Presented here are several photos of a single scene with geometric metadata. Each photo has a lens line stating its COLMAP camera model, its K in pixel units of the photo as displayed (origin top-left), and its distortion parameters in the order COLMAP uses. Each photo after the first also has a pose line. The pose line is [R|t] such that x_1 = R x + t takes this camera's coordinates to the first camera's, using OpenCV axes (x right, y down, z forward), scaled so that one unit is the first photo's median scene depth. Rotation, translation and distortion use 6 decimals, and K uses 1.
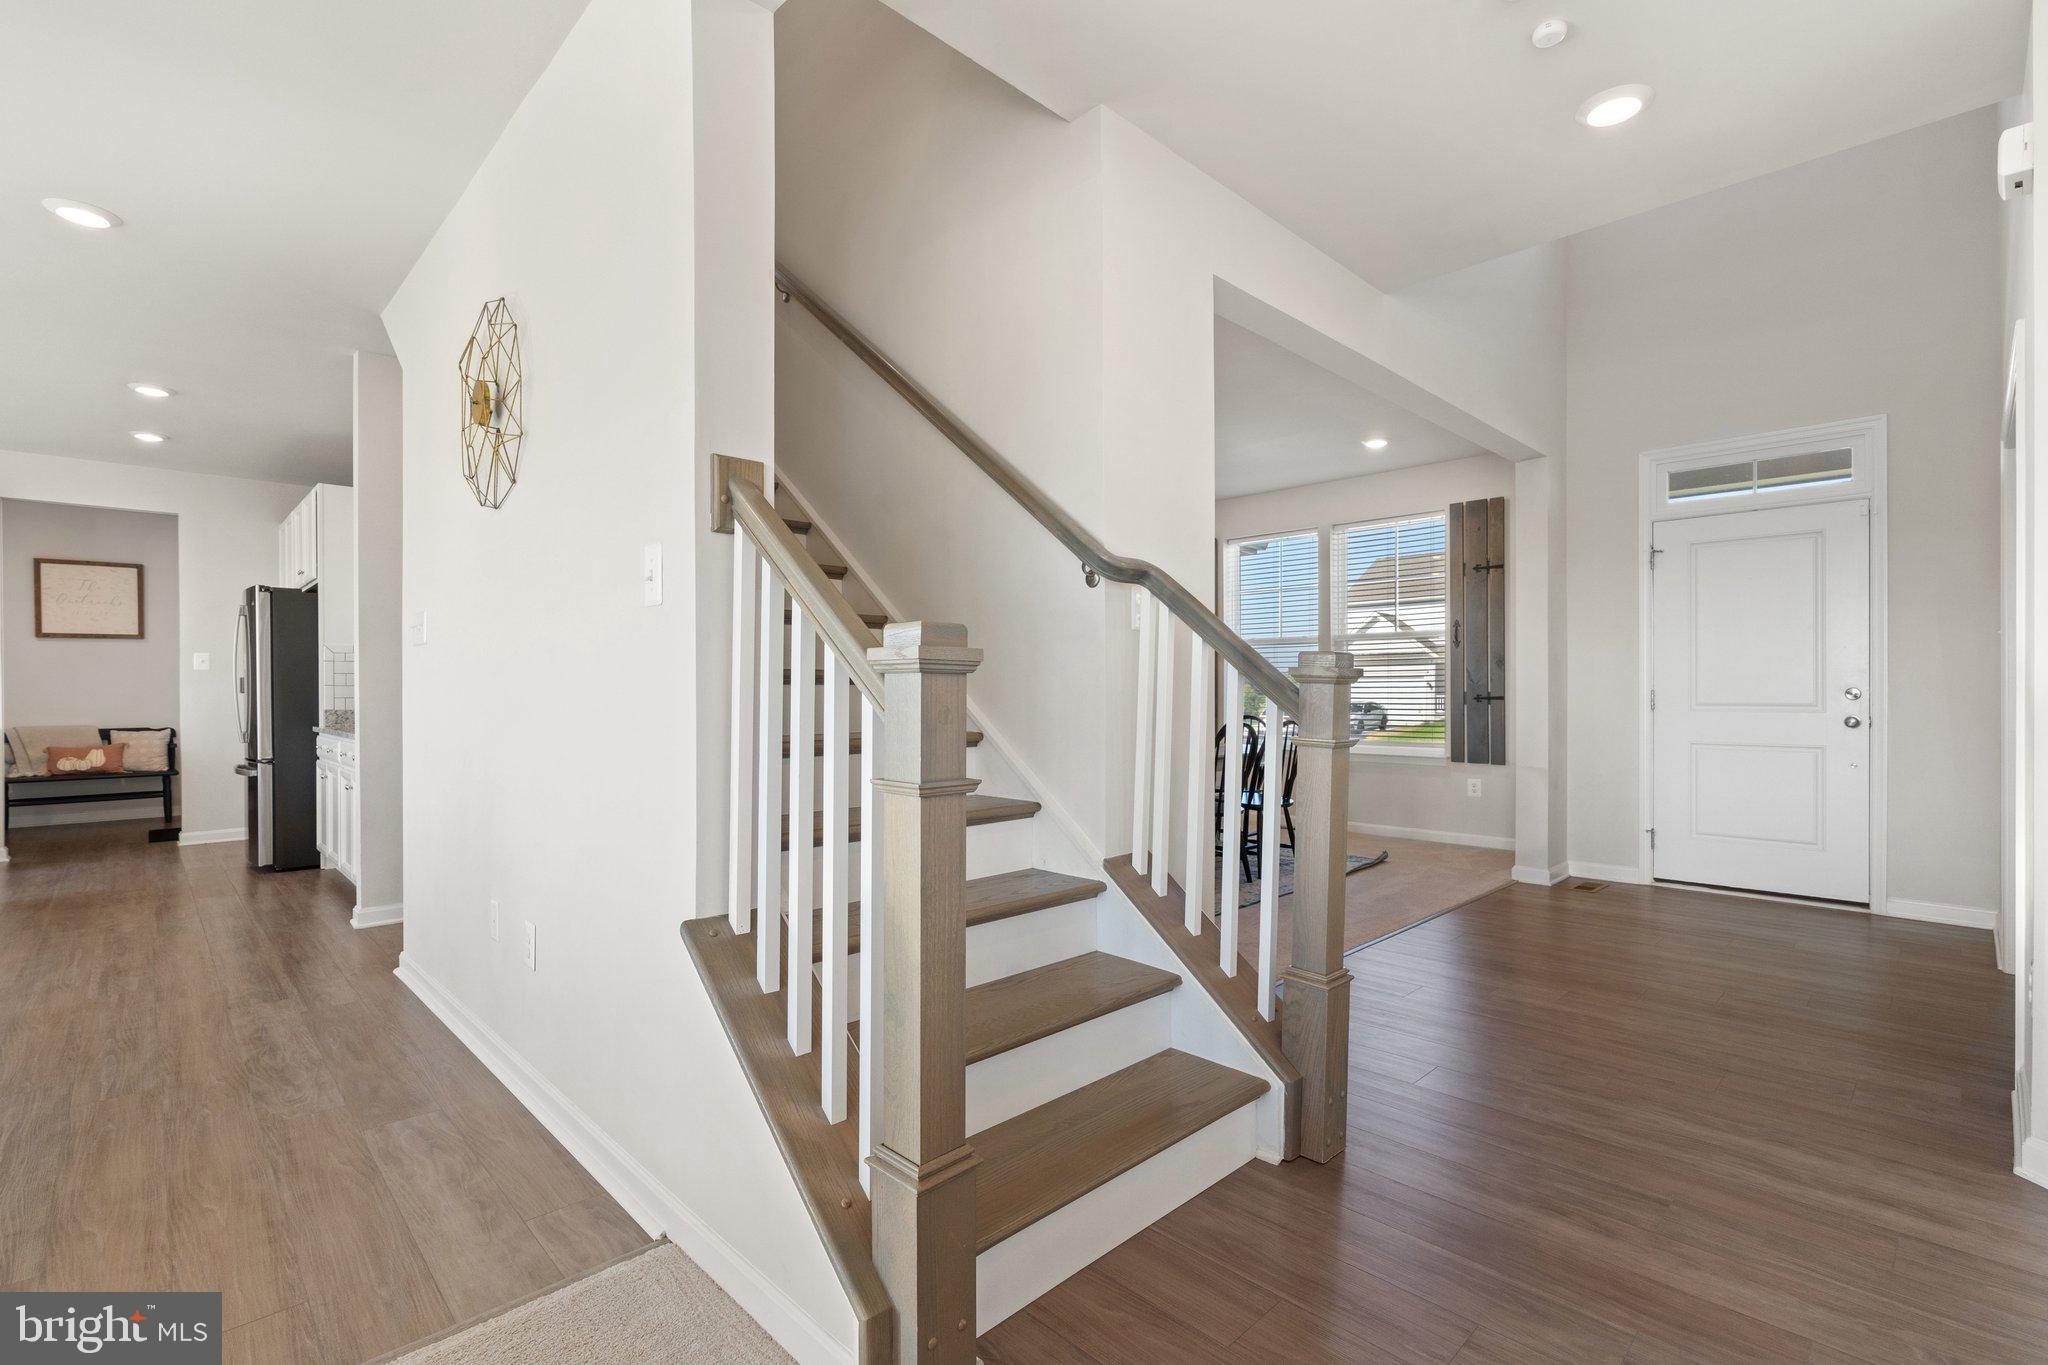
lens RADIAL K [[931.0, 0, 1025.4], [0, 931.0, 696.2], [0, 0, 1]] dist [-0.000609, 0.000060]
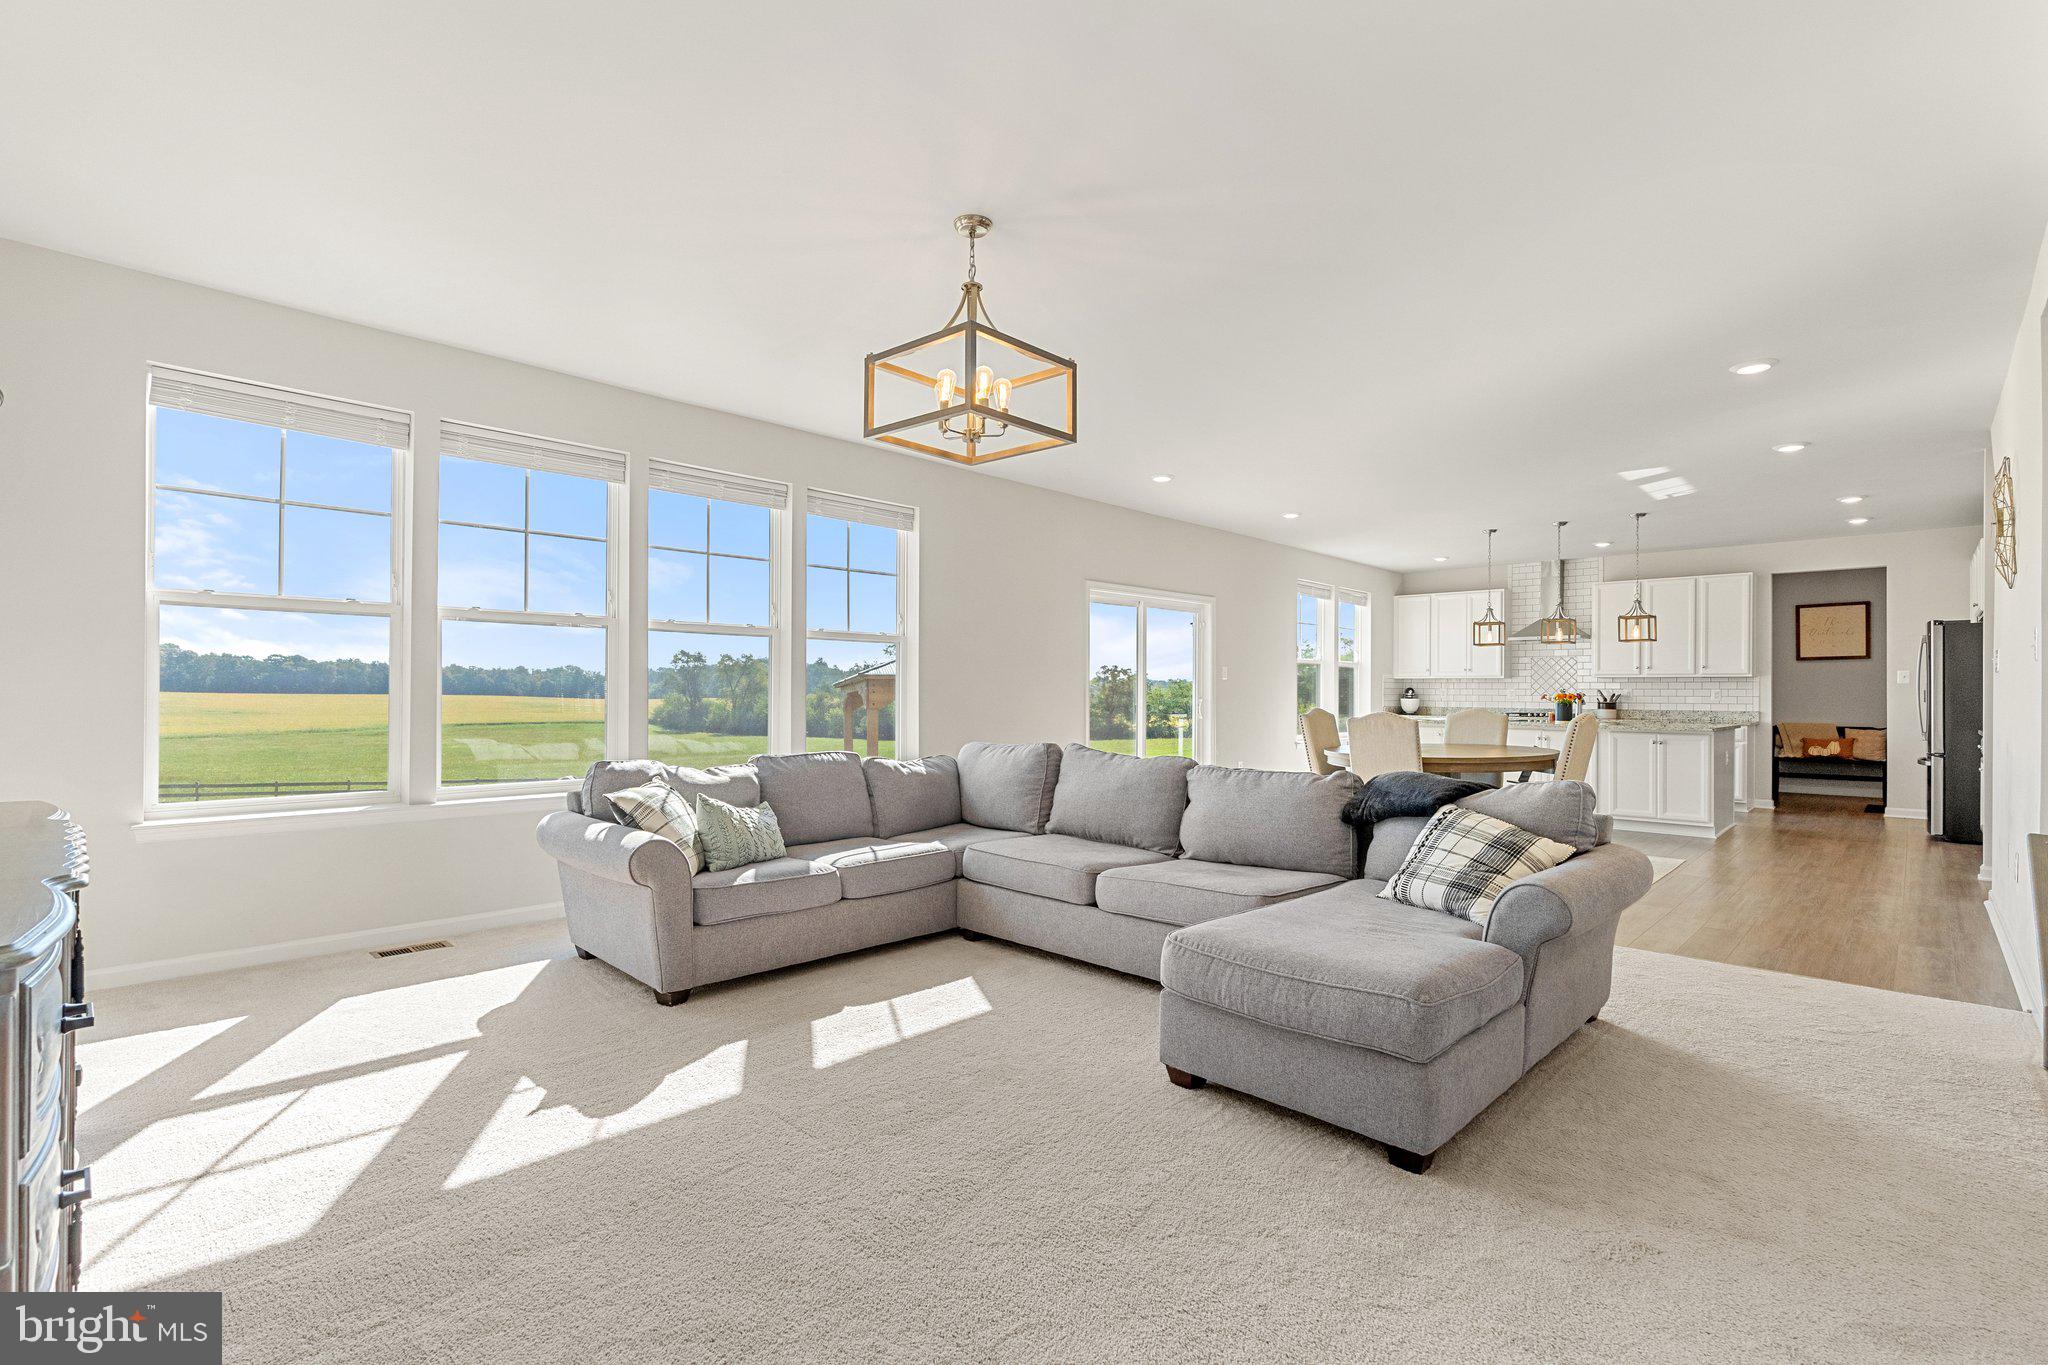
lens RADIAL K [[922.1, 0, 1045.4], [0, 922.1, 689.4], [0, 0, 1]] dist [-0.000410, -0.000156]
pose [[0.048114, -0.001099, -0.998841, 0.292552], [-0.012253, 0.999923, -0.001690, -0.002675], [0.998767, 0.012320, 0.048097, -0.217396]]
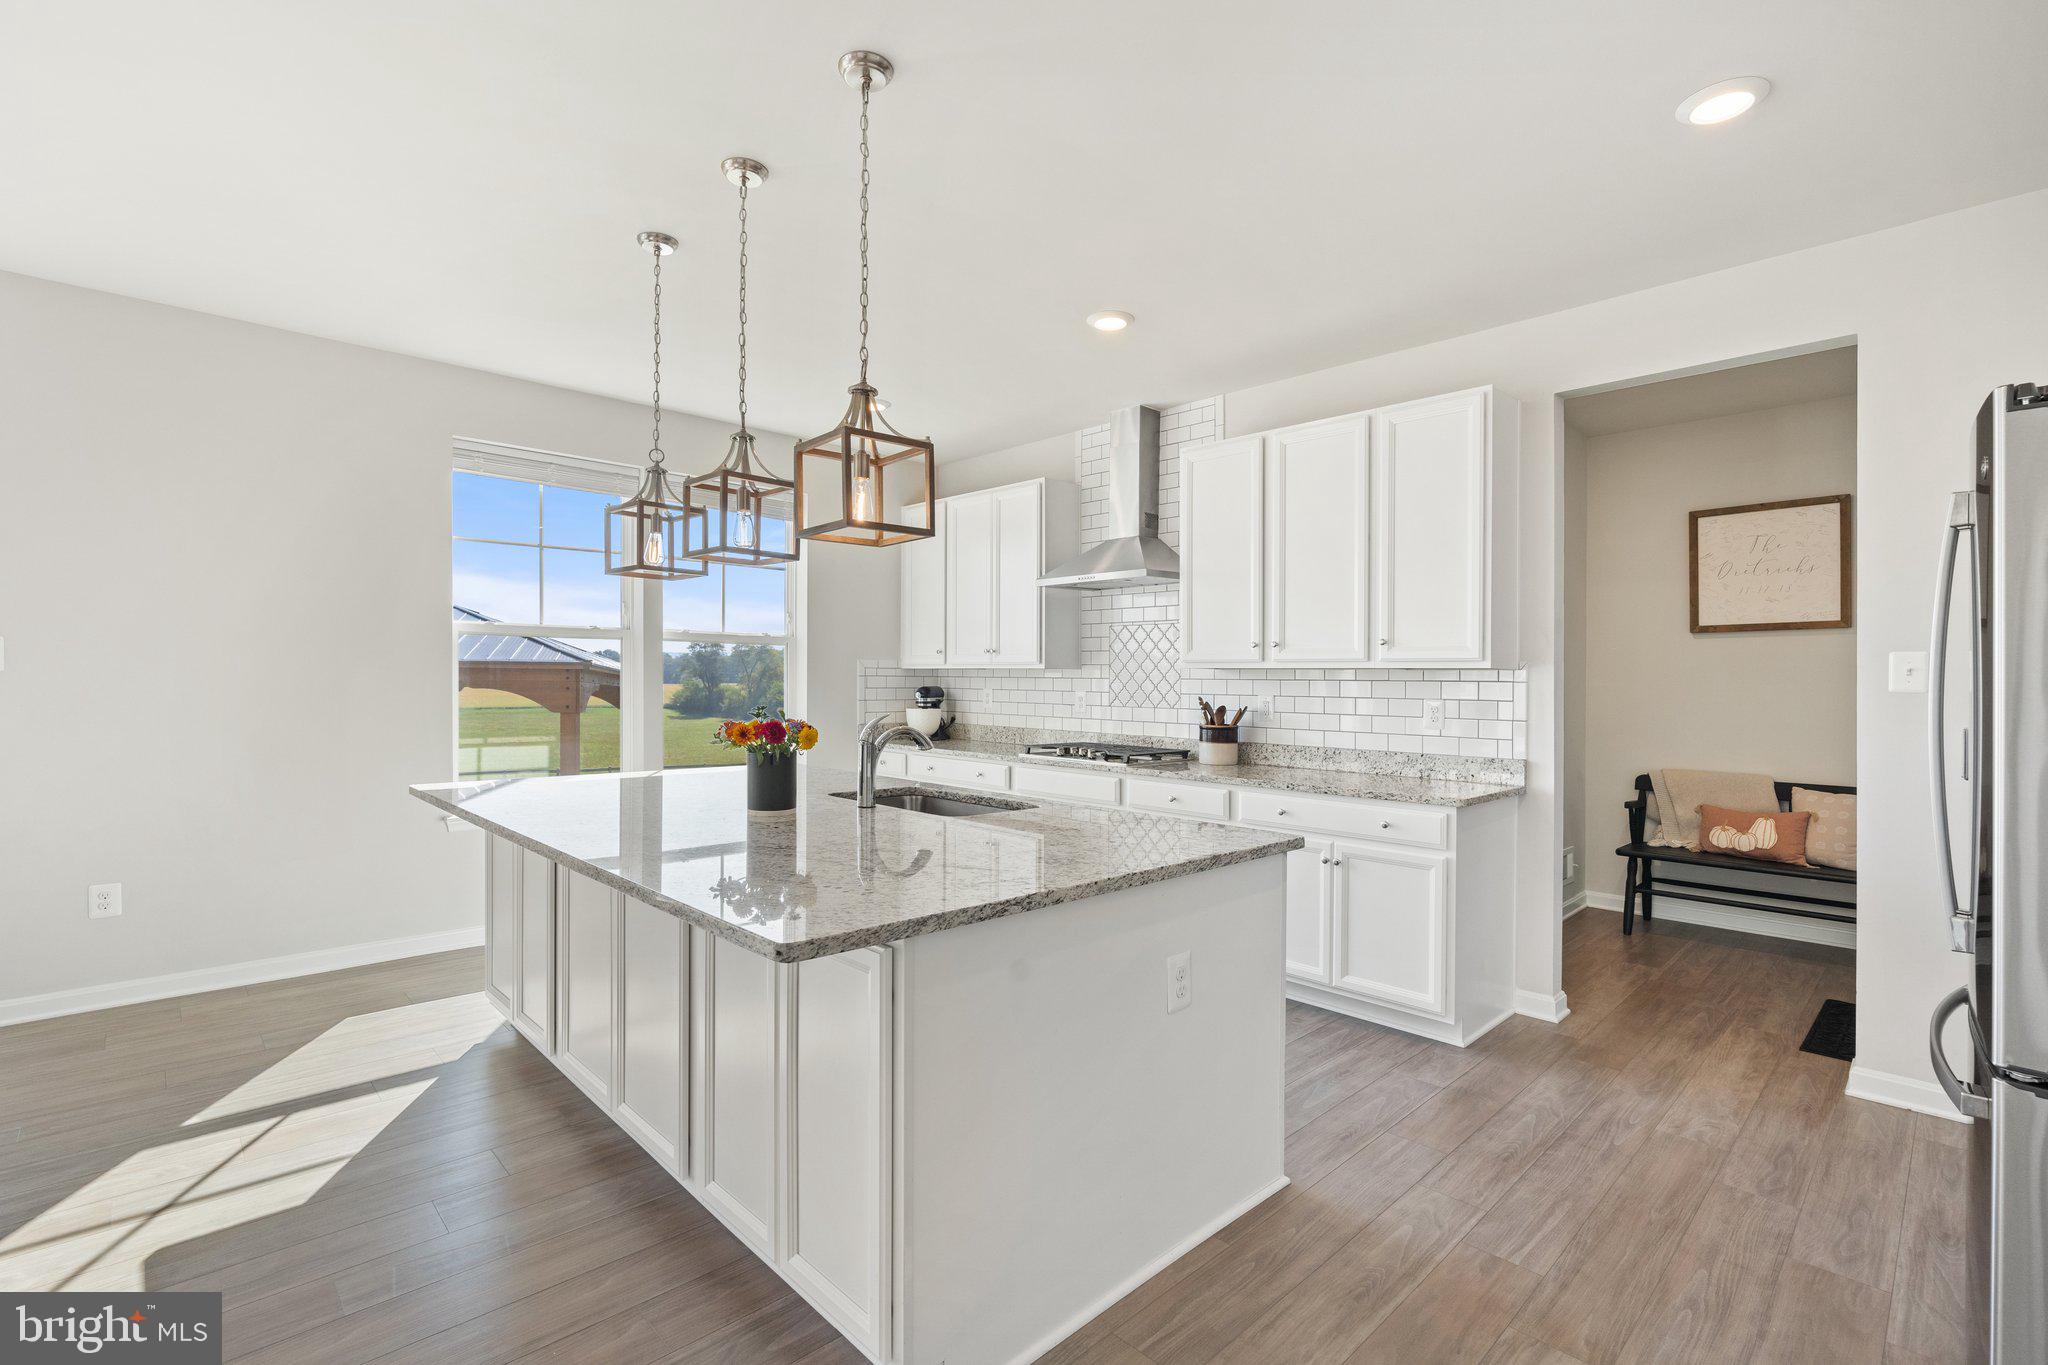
lens RADIAL K [[927.4, 0, 1014.0], [0, 927.4, 674.6], [0, 0, 1]] dist [-0.023434, 0.007132]
pose [[-0.011519, -0.002869, -0.999930, -0.417667], [-0.017300, 0.999847, -0.002669, -0.024451], [0.999784, 0.017268, -0.011567, 0.535367]]
